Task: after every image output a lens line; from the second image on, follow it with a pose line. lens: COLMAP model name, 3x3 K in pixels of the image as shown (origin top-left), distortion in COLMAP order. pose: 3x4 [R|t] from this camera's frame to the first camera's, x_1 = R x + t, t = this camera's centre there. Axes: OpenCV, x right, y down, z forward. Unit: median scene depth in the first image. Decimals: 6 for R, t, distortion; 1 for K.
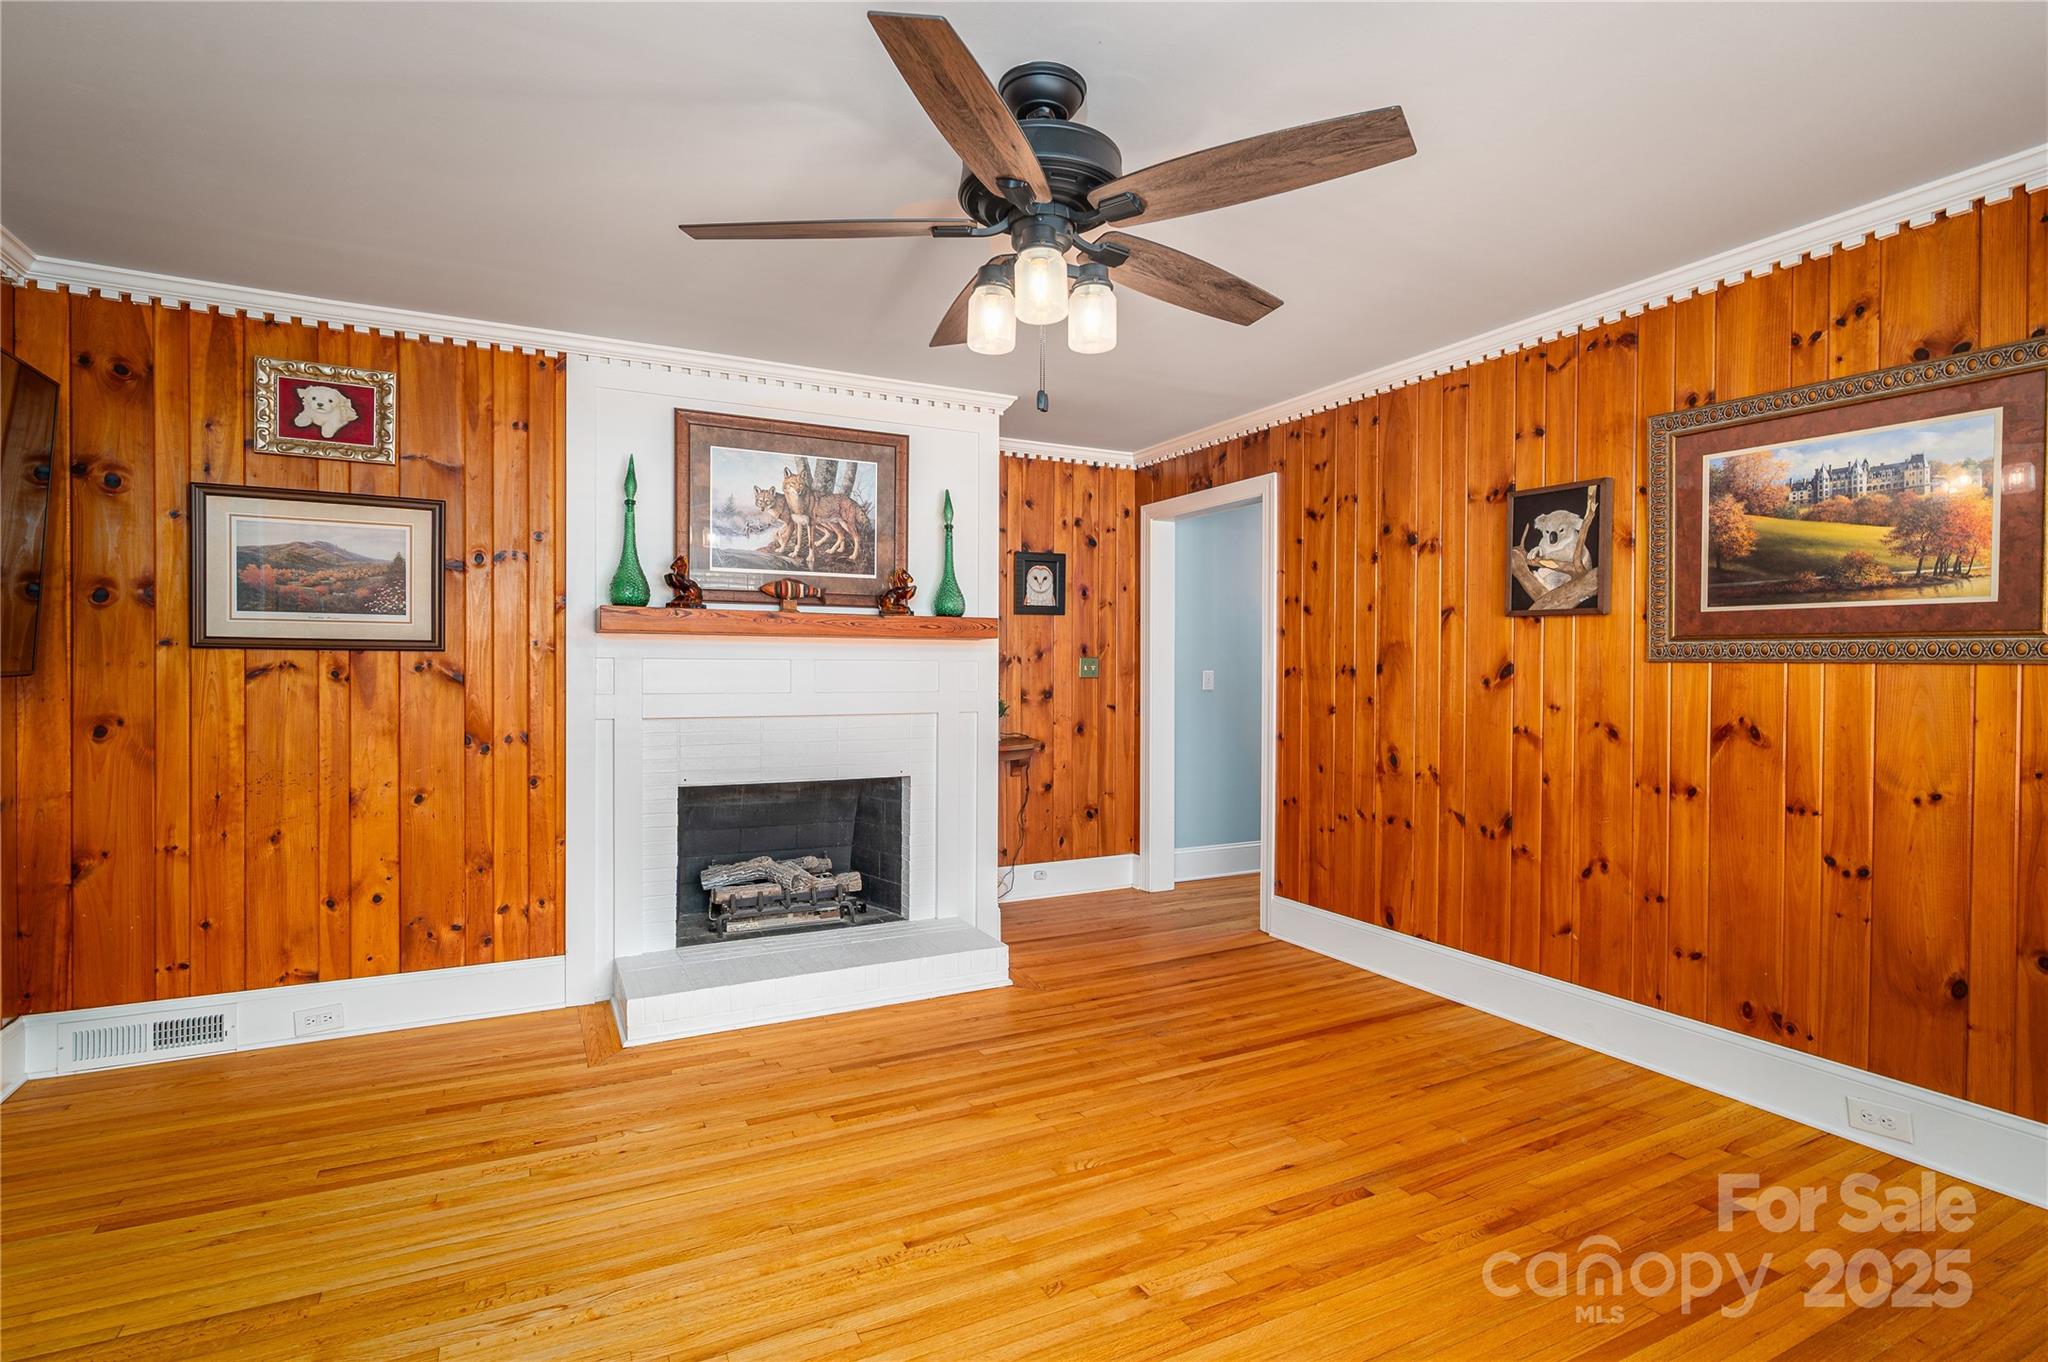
lens RADIAL K [[936.3, 0, 1025.2], [0, 936.3, 677.6], [0, 0, 1]] dist [-0.001848, 0.001005]
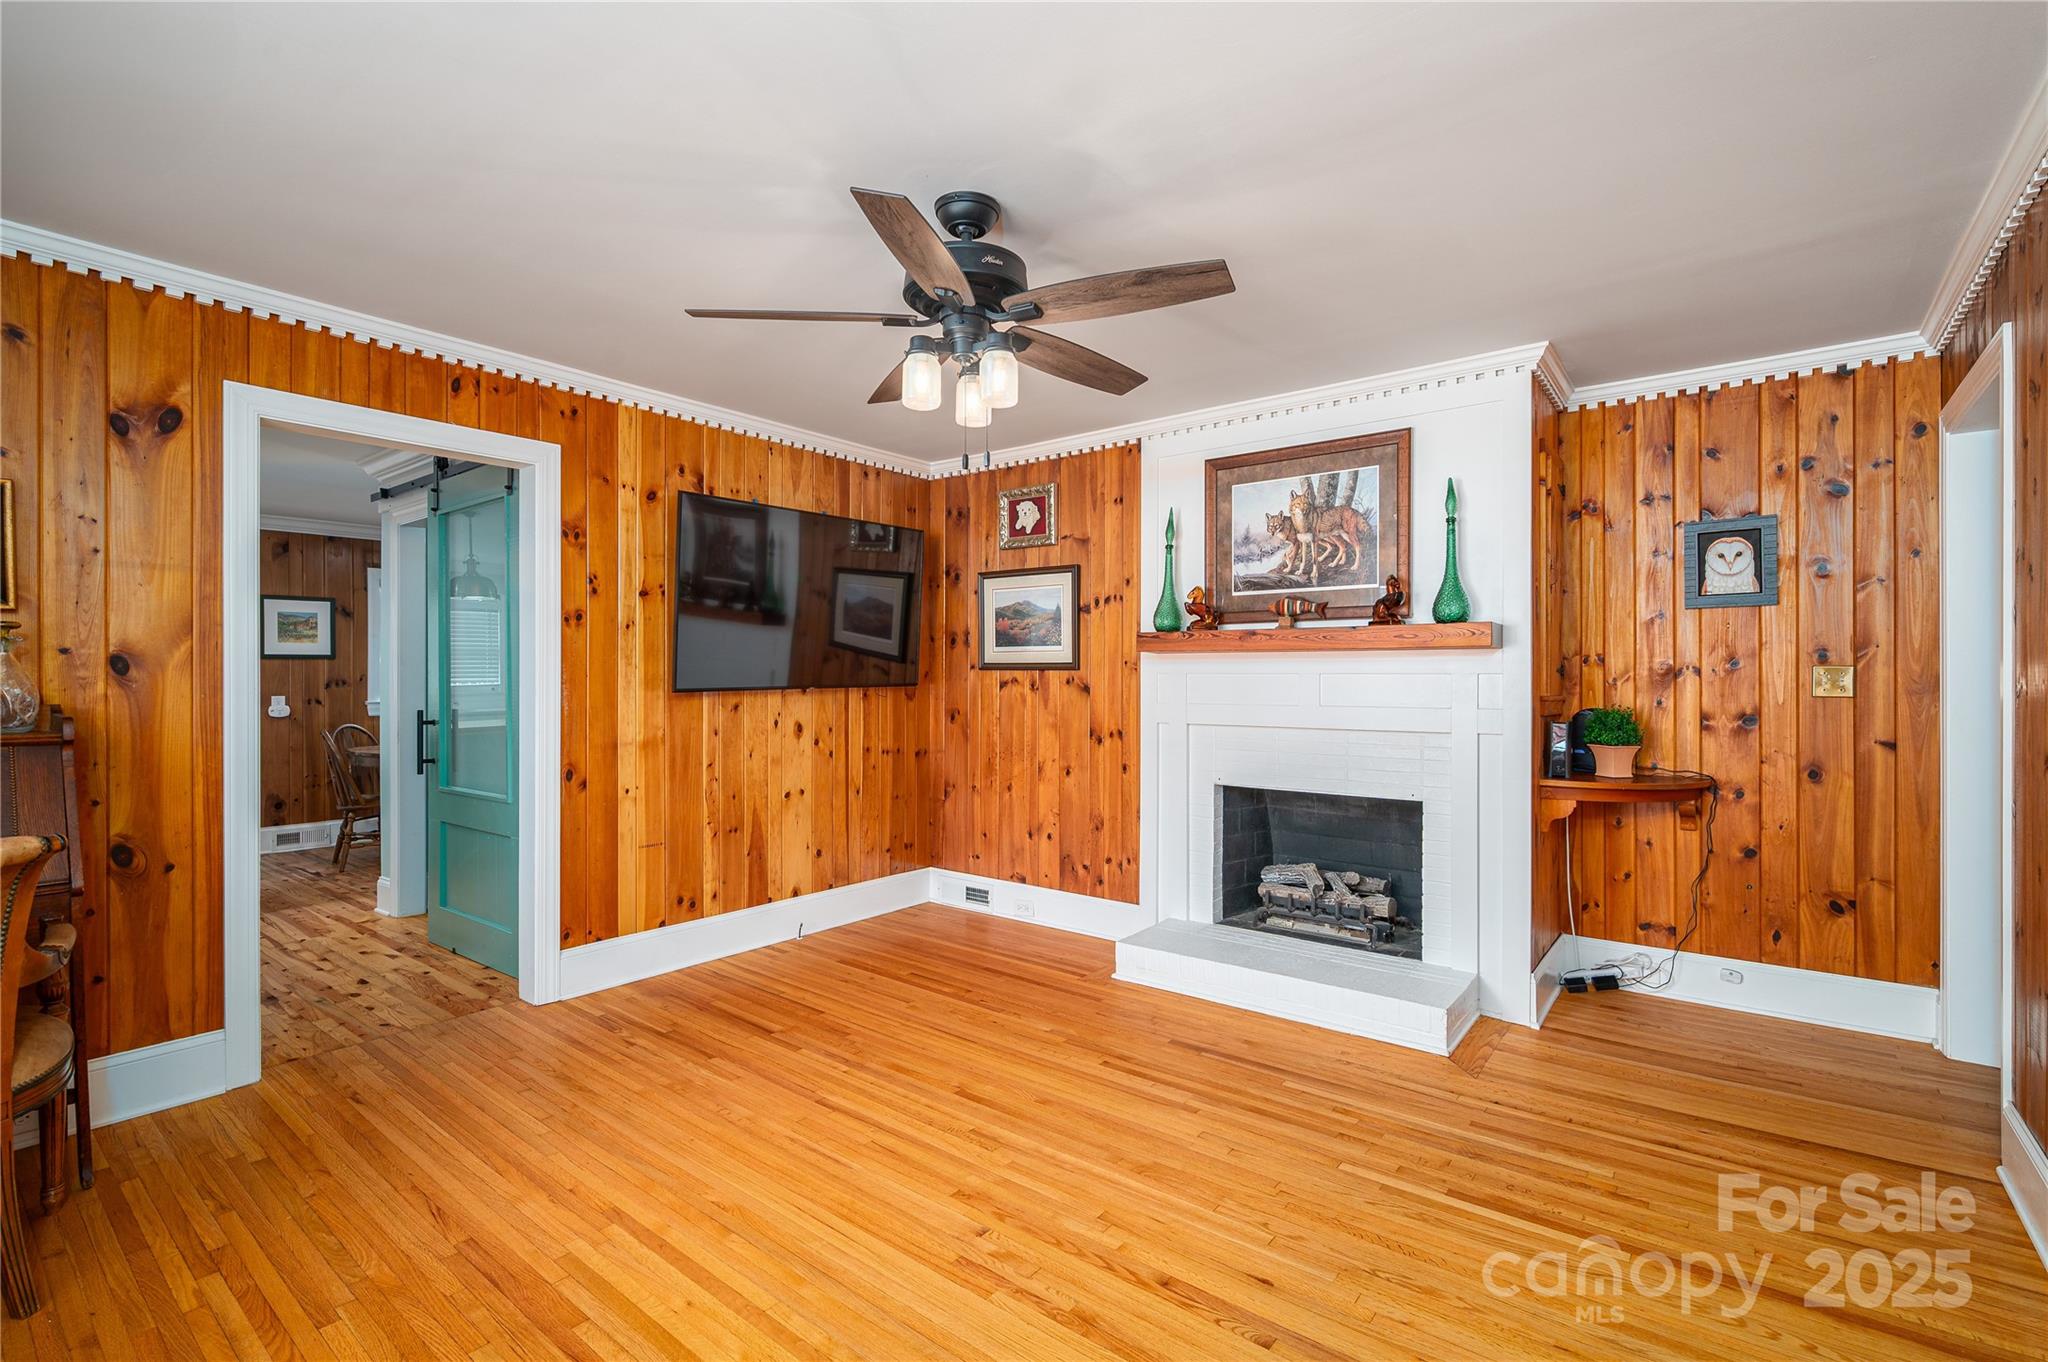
lens RADIAL K [[936.3, 0, 979.9], [0, 936.3, 682.2], [0, 0, 1]] dist [-0.001848, 0.001005]
pose [[0.414407, -0.000101, -0.910092, 0.584937], [-0.009733, 0.999942, -0.004543, -0.001637], [0.910040, 0.010741, 0.414382, 0.264010]]
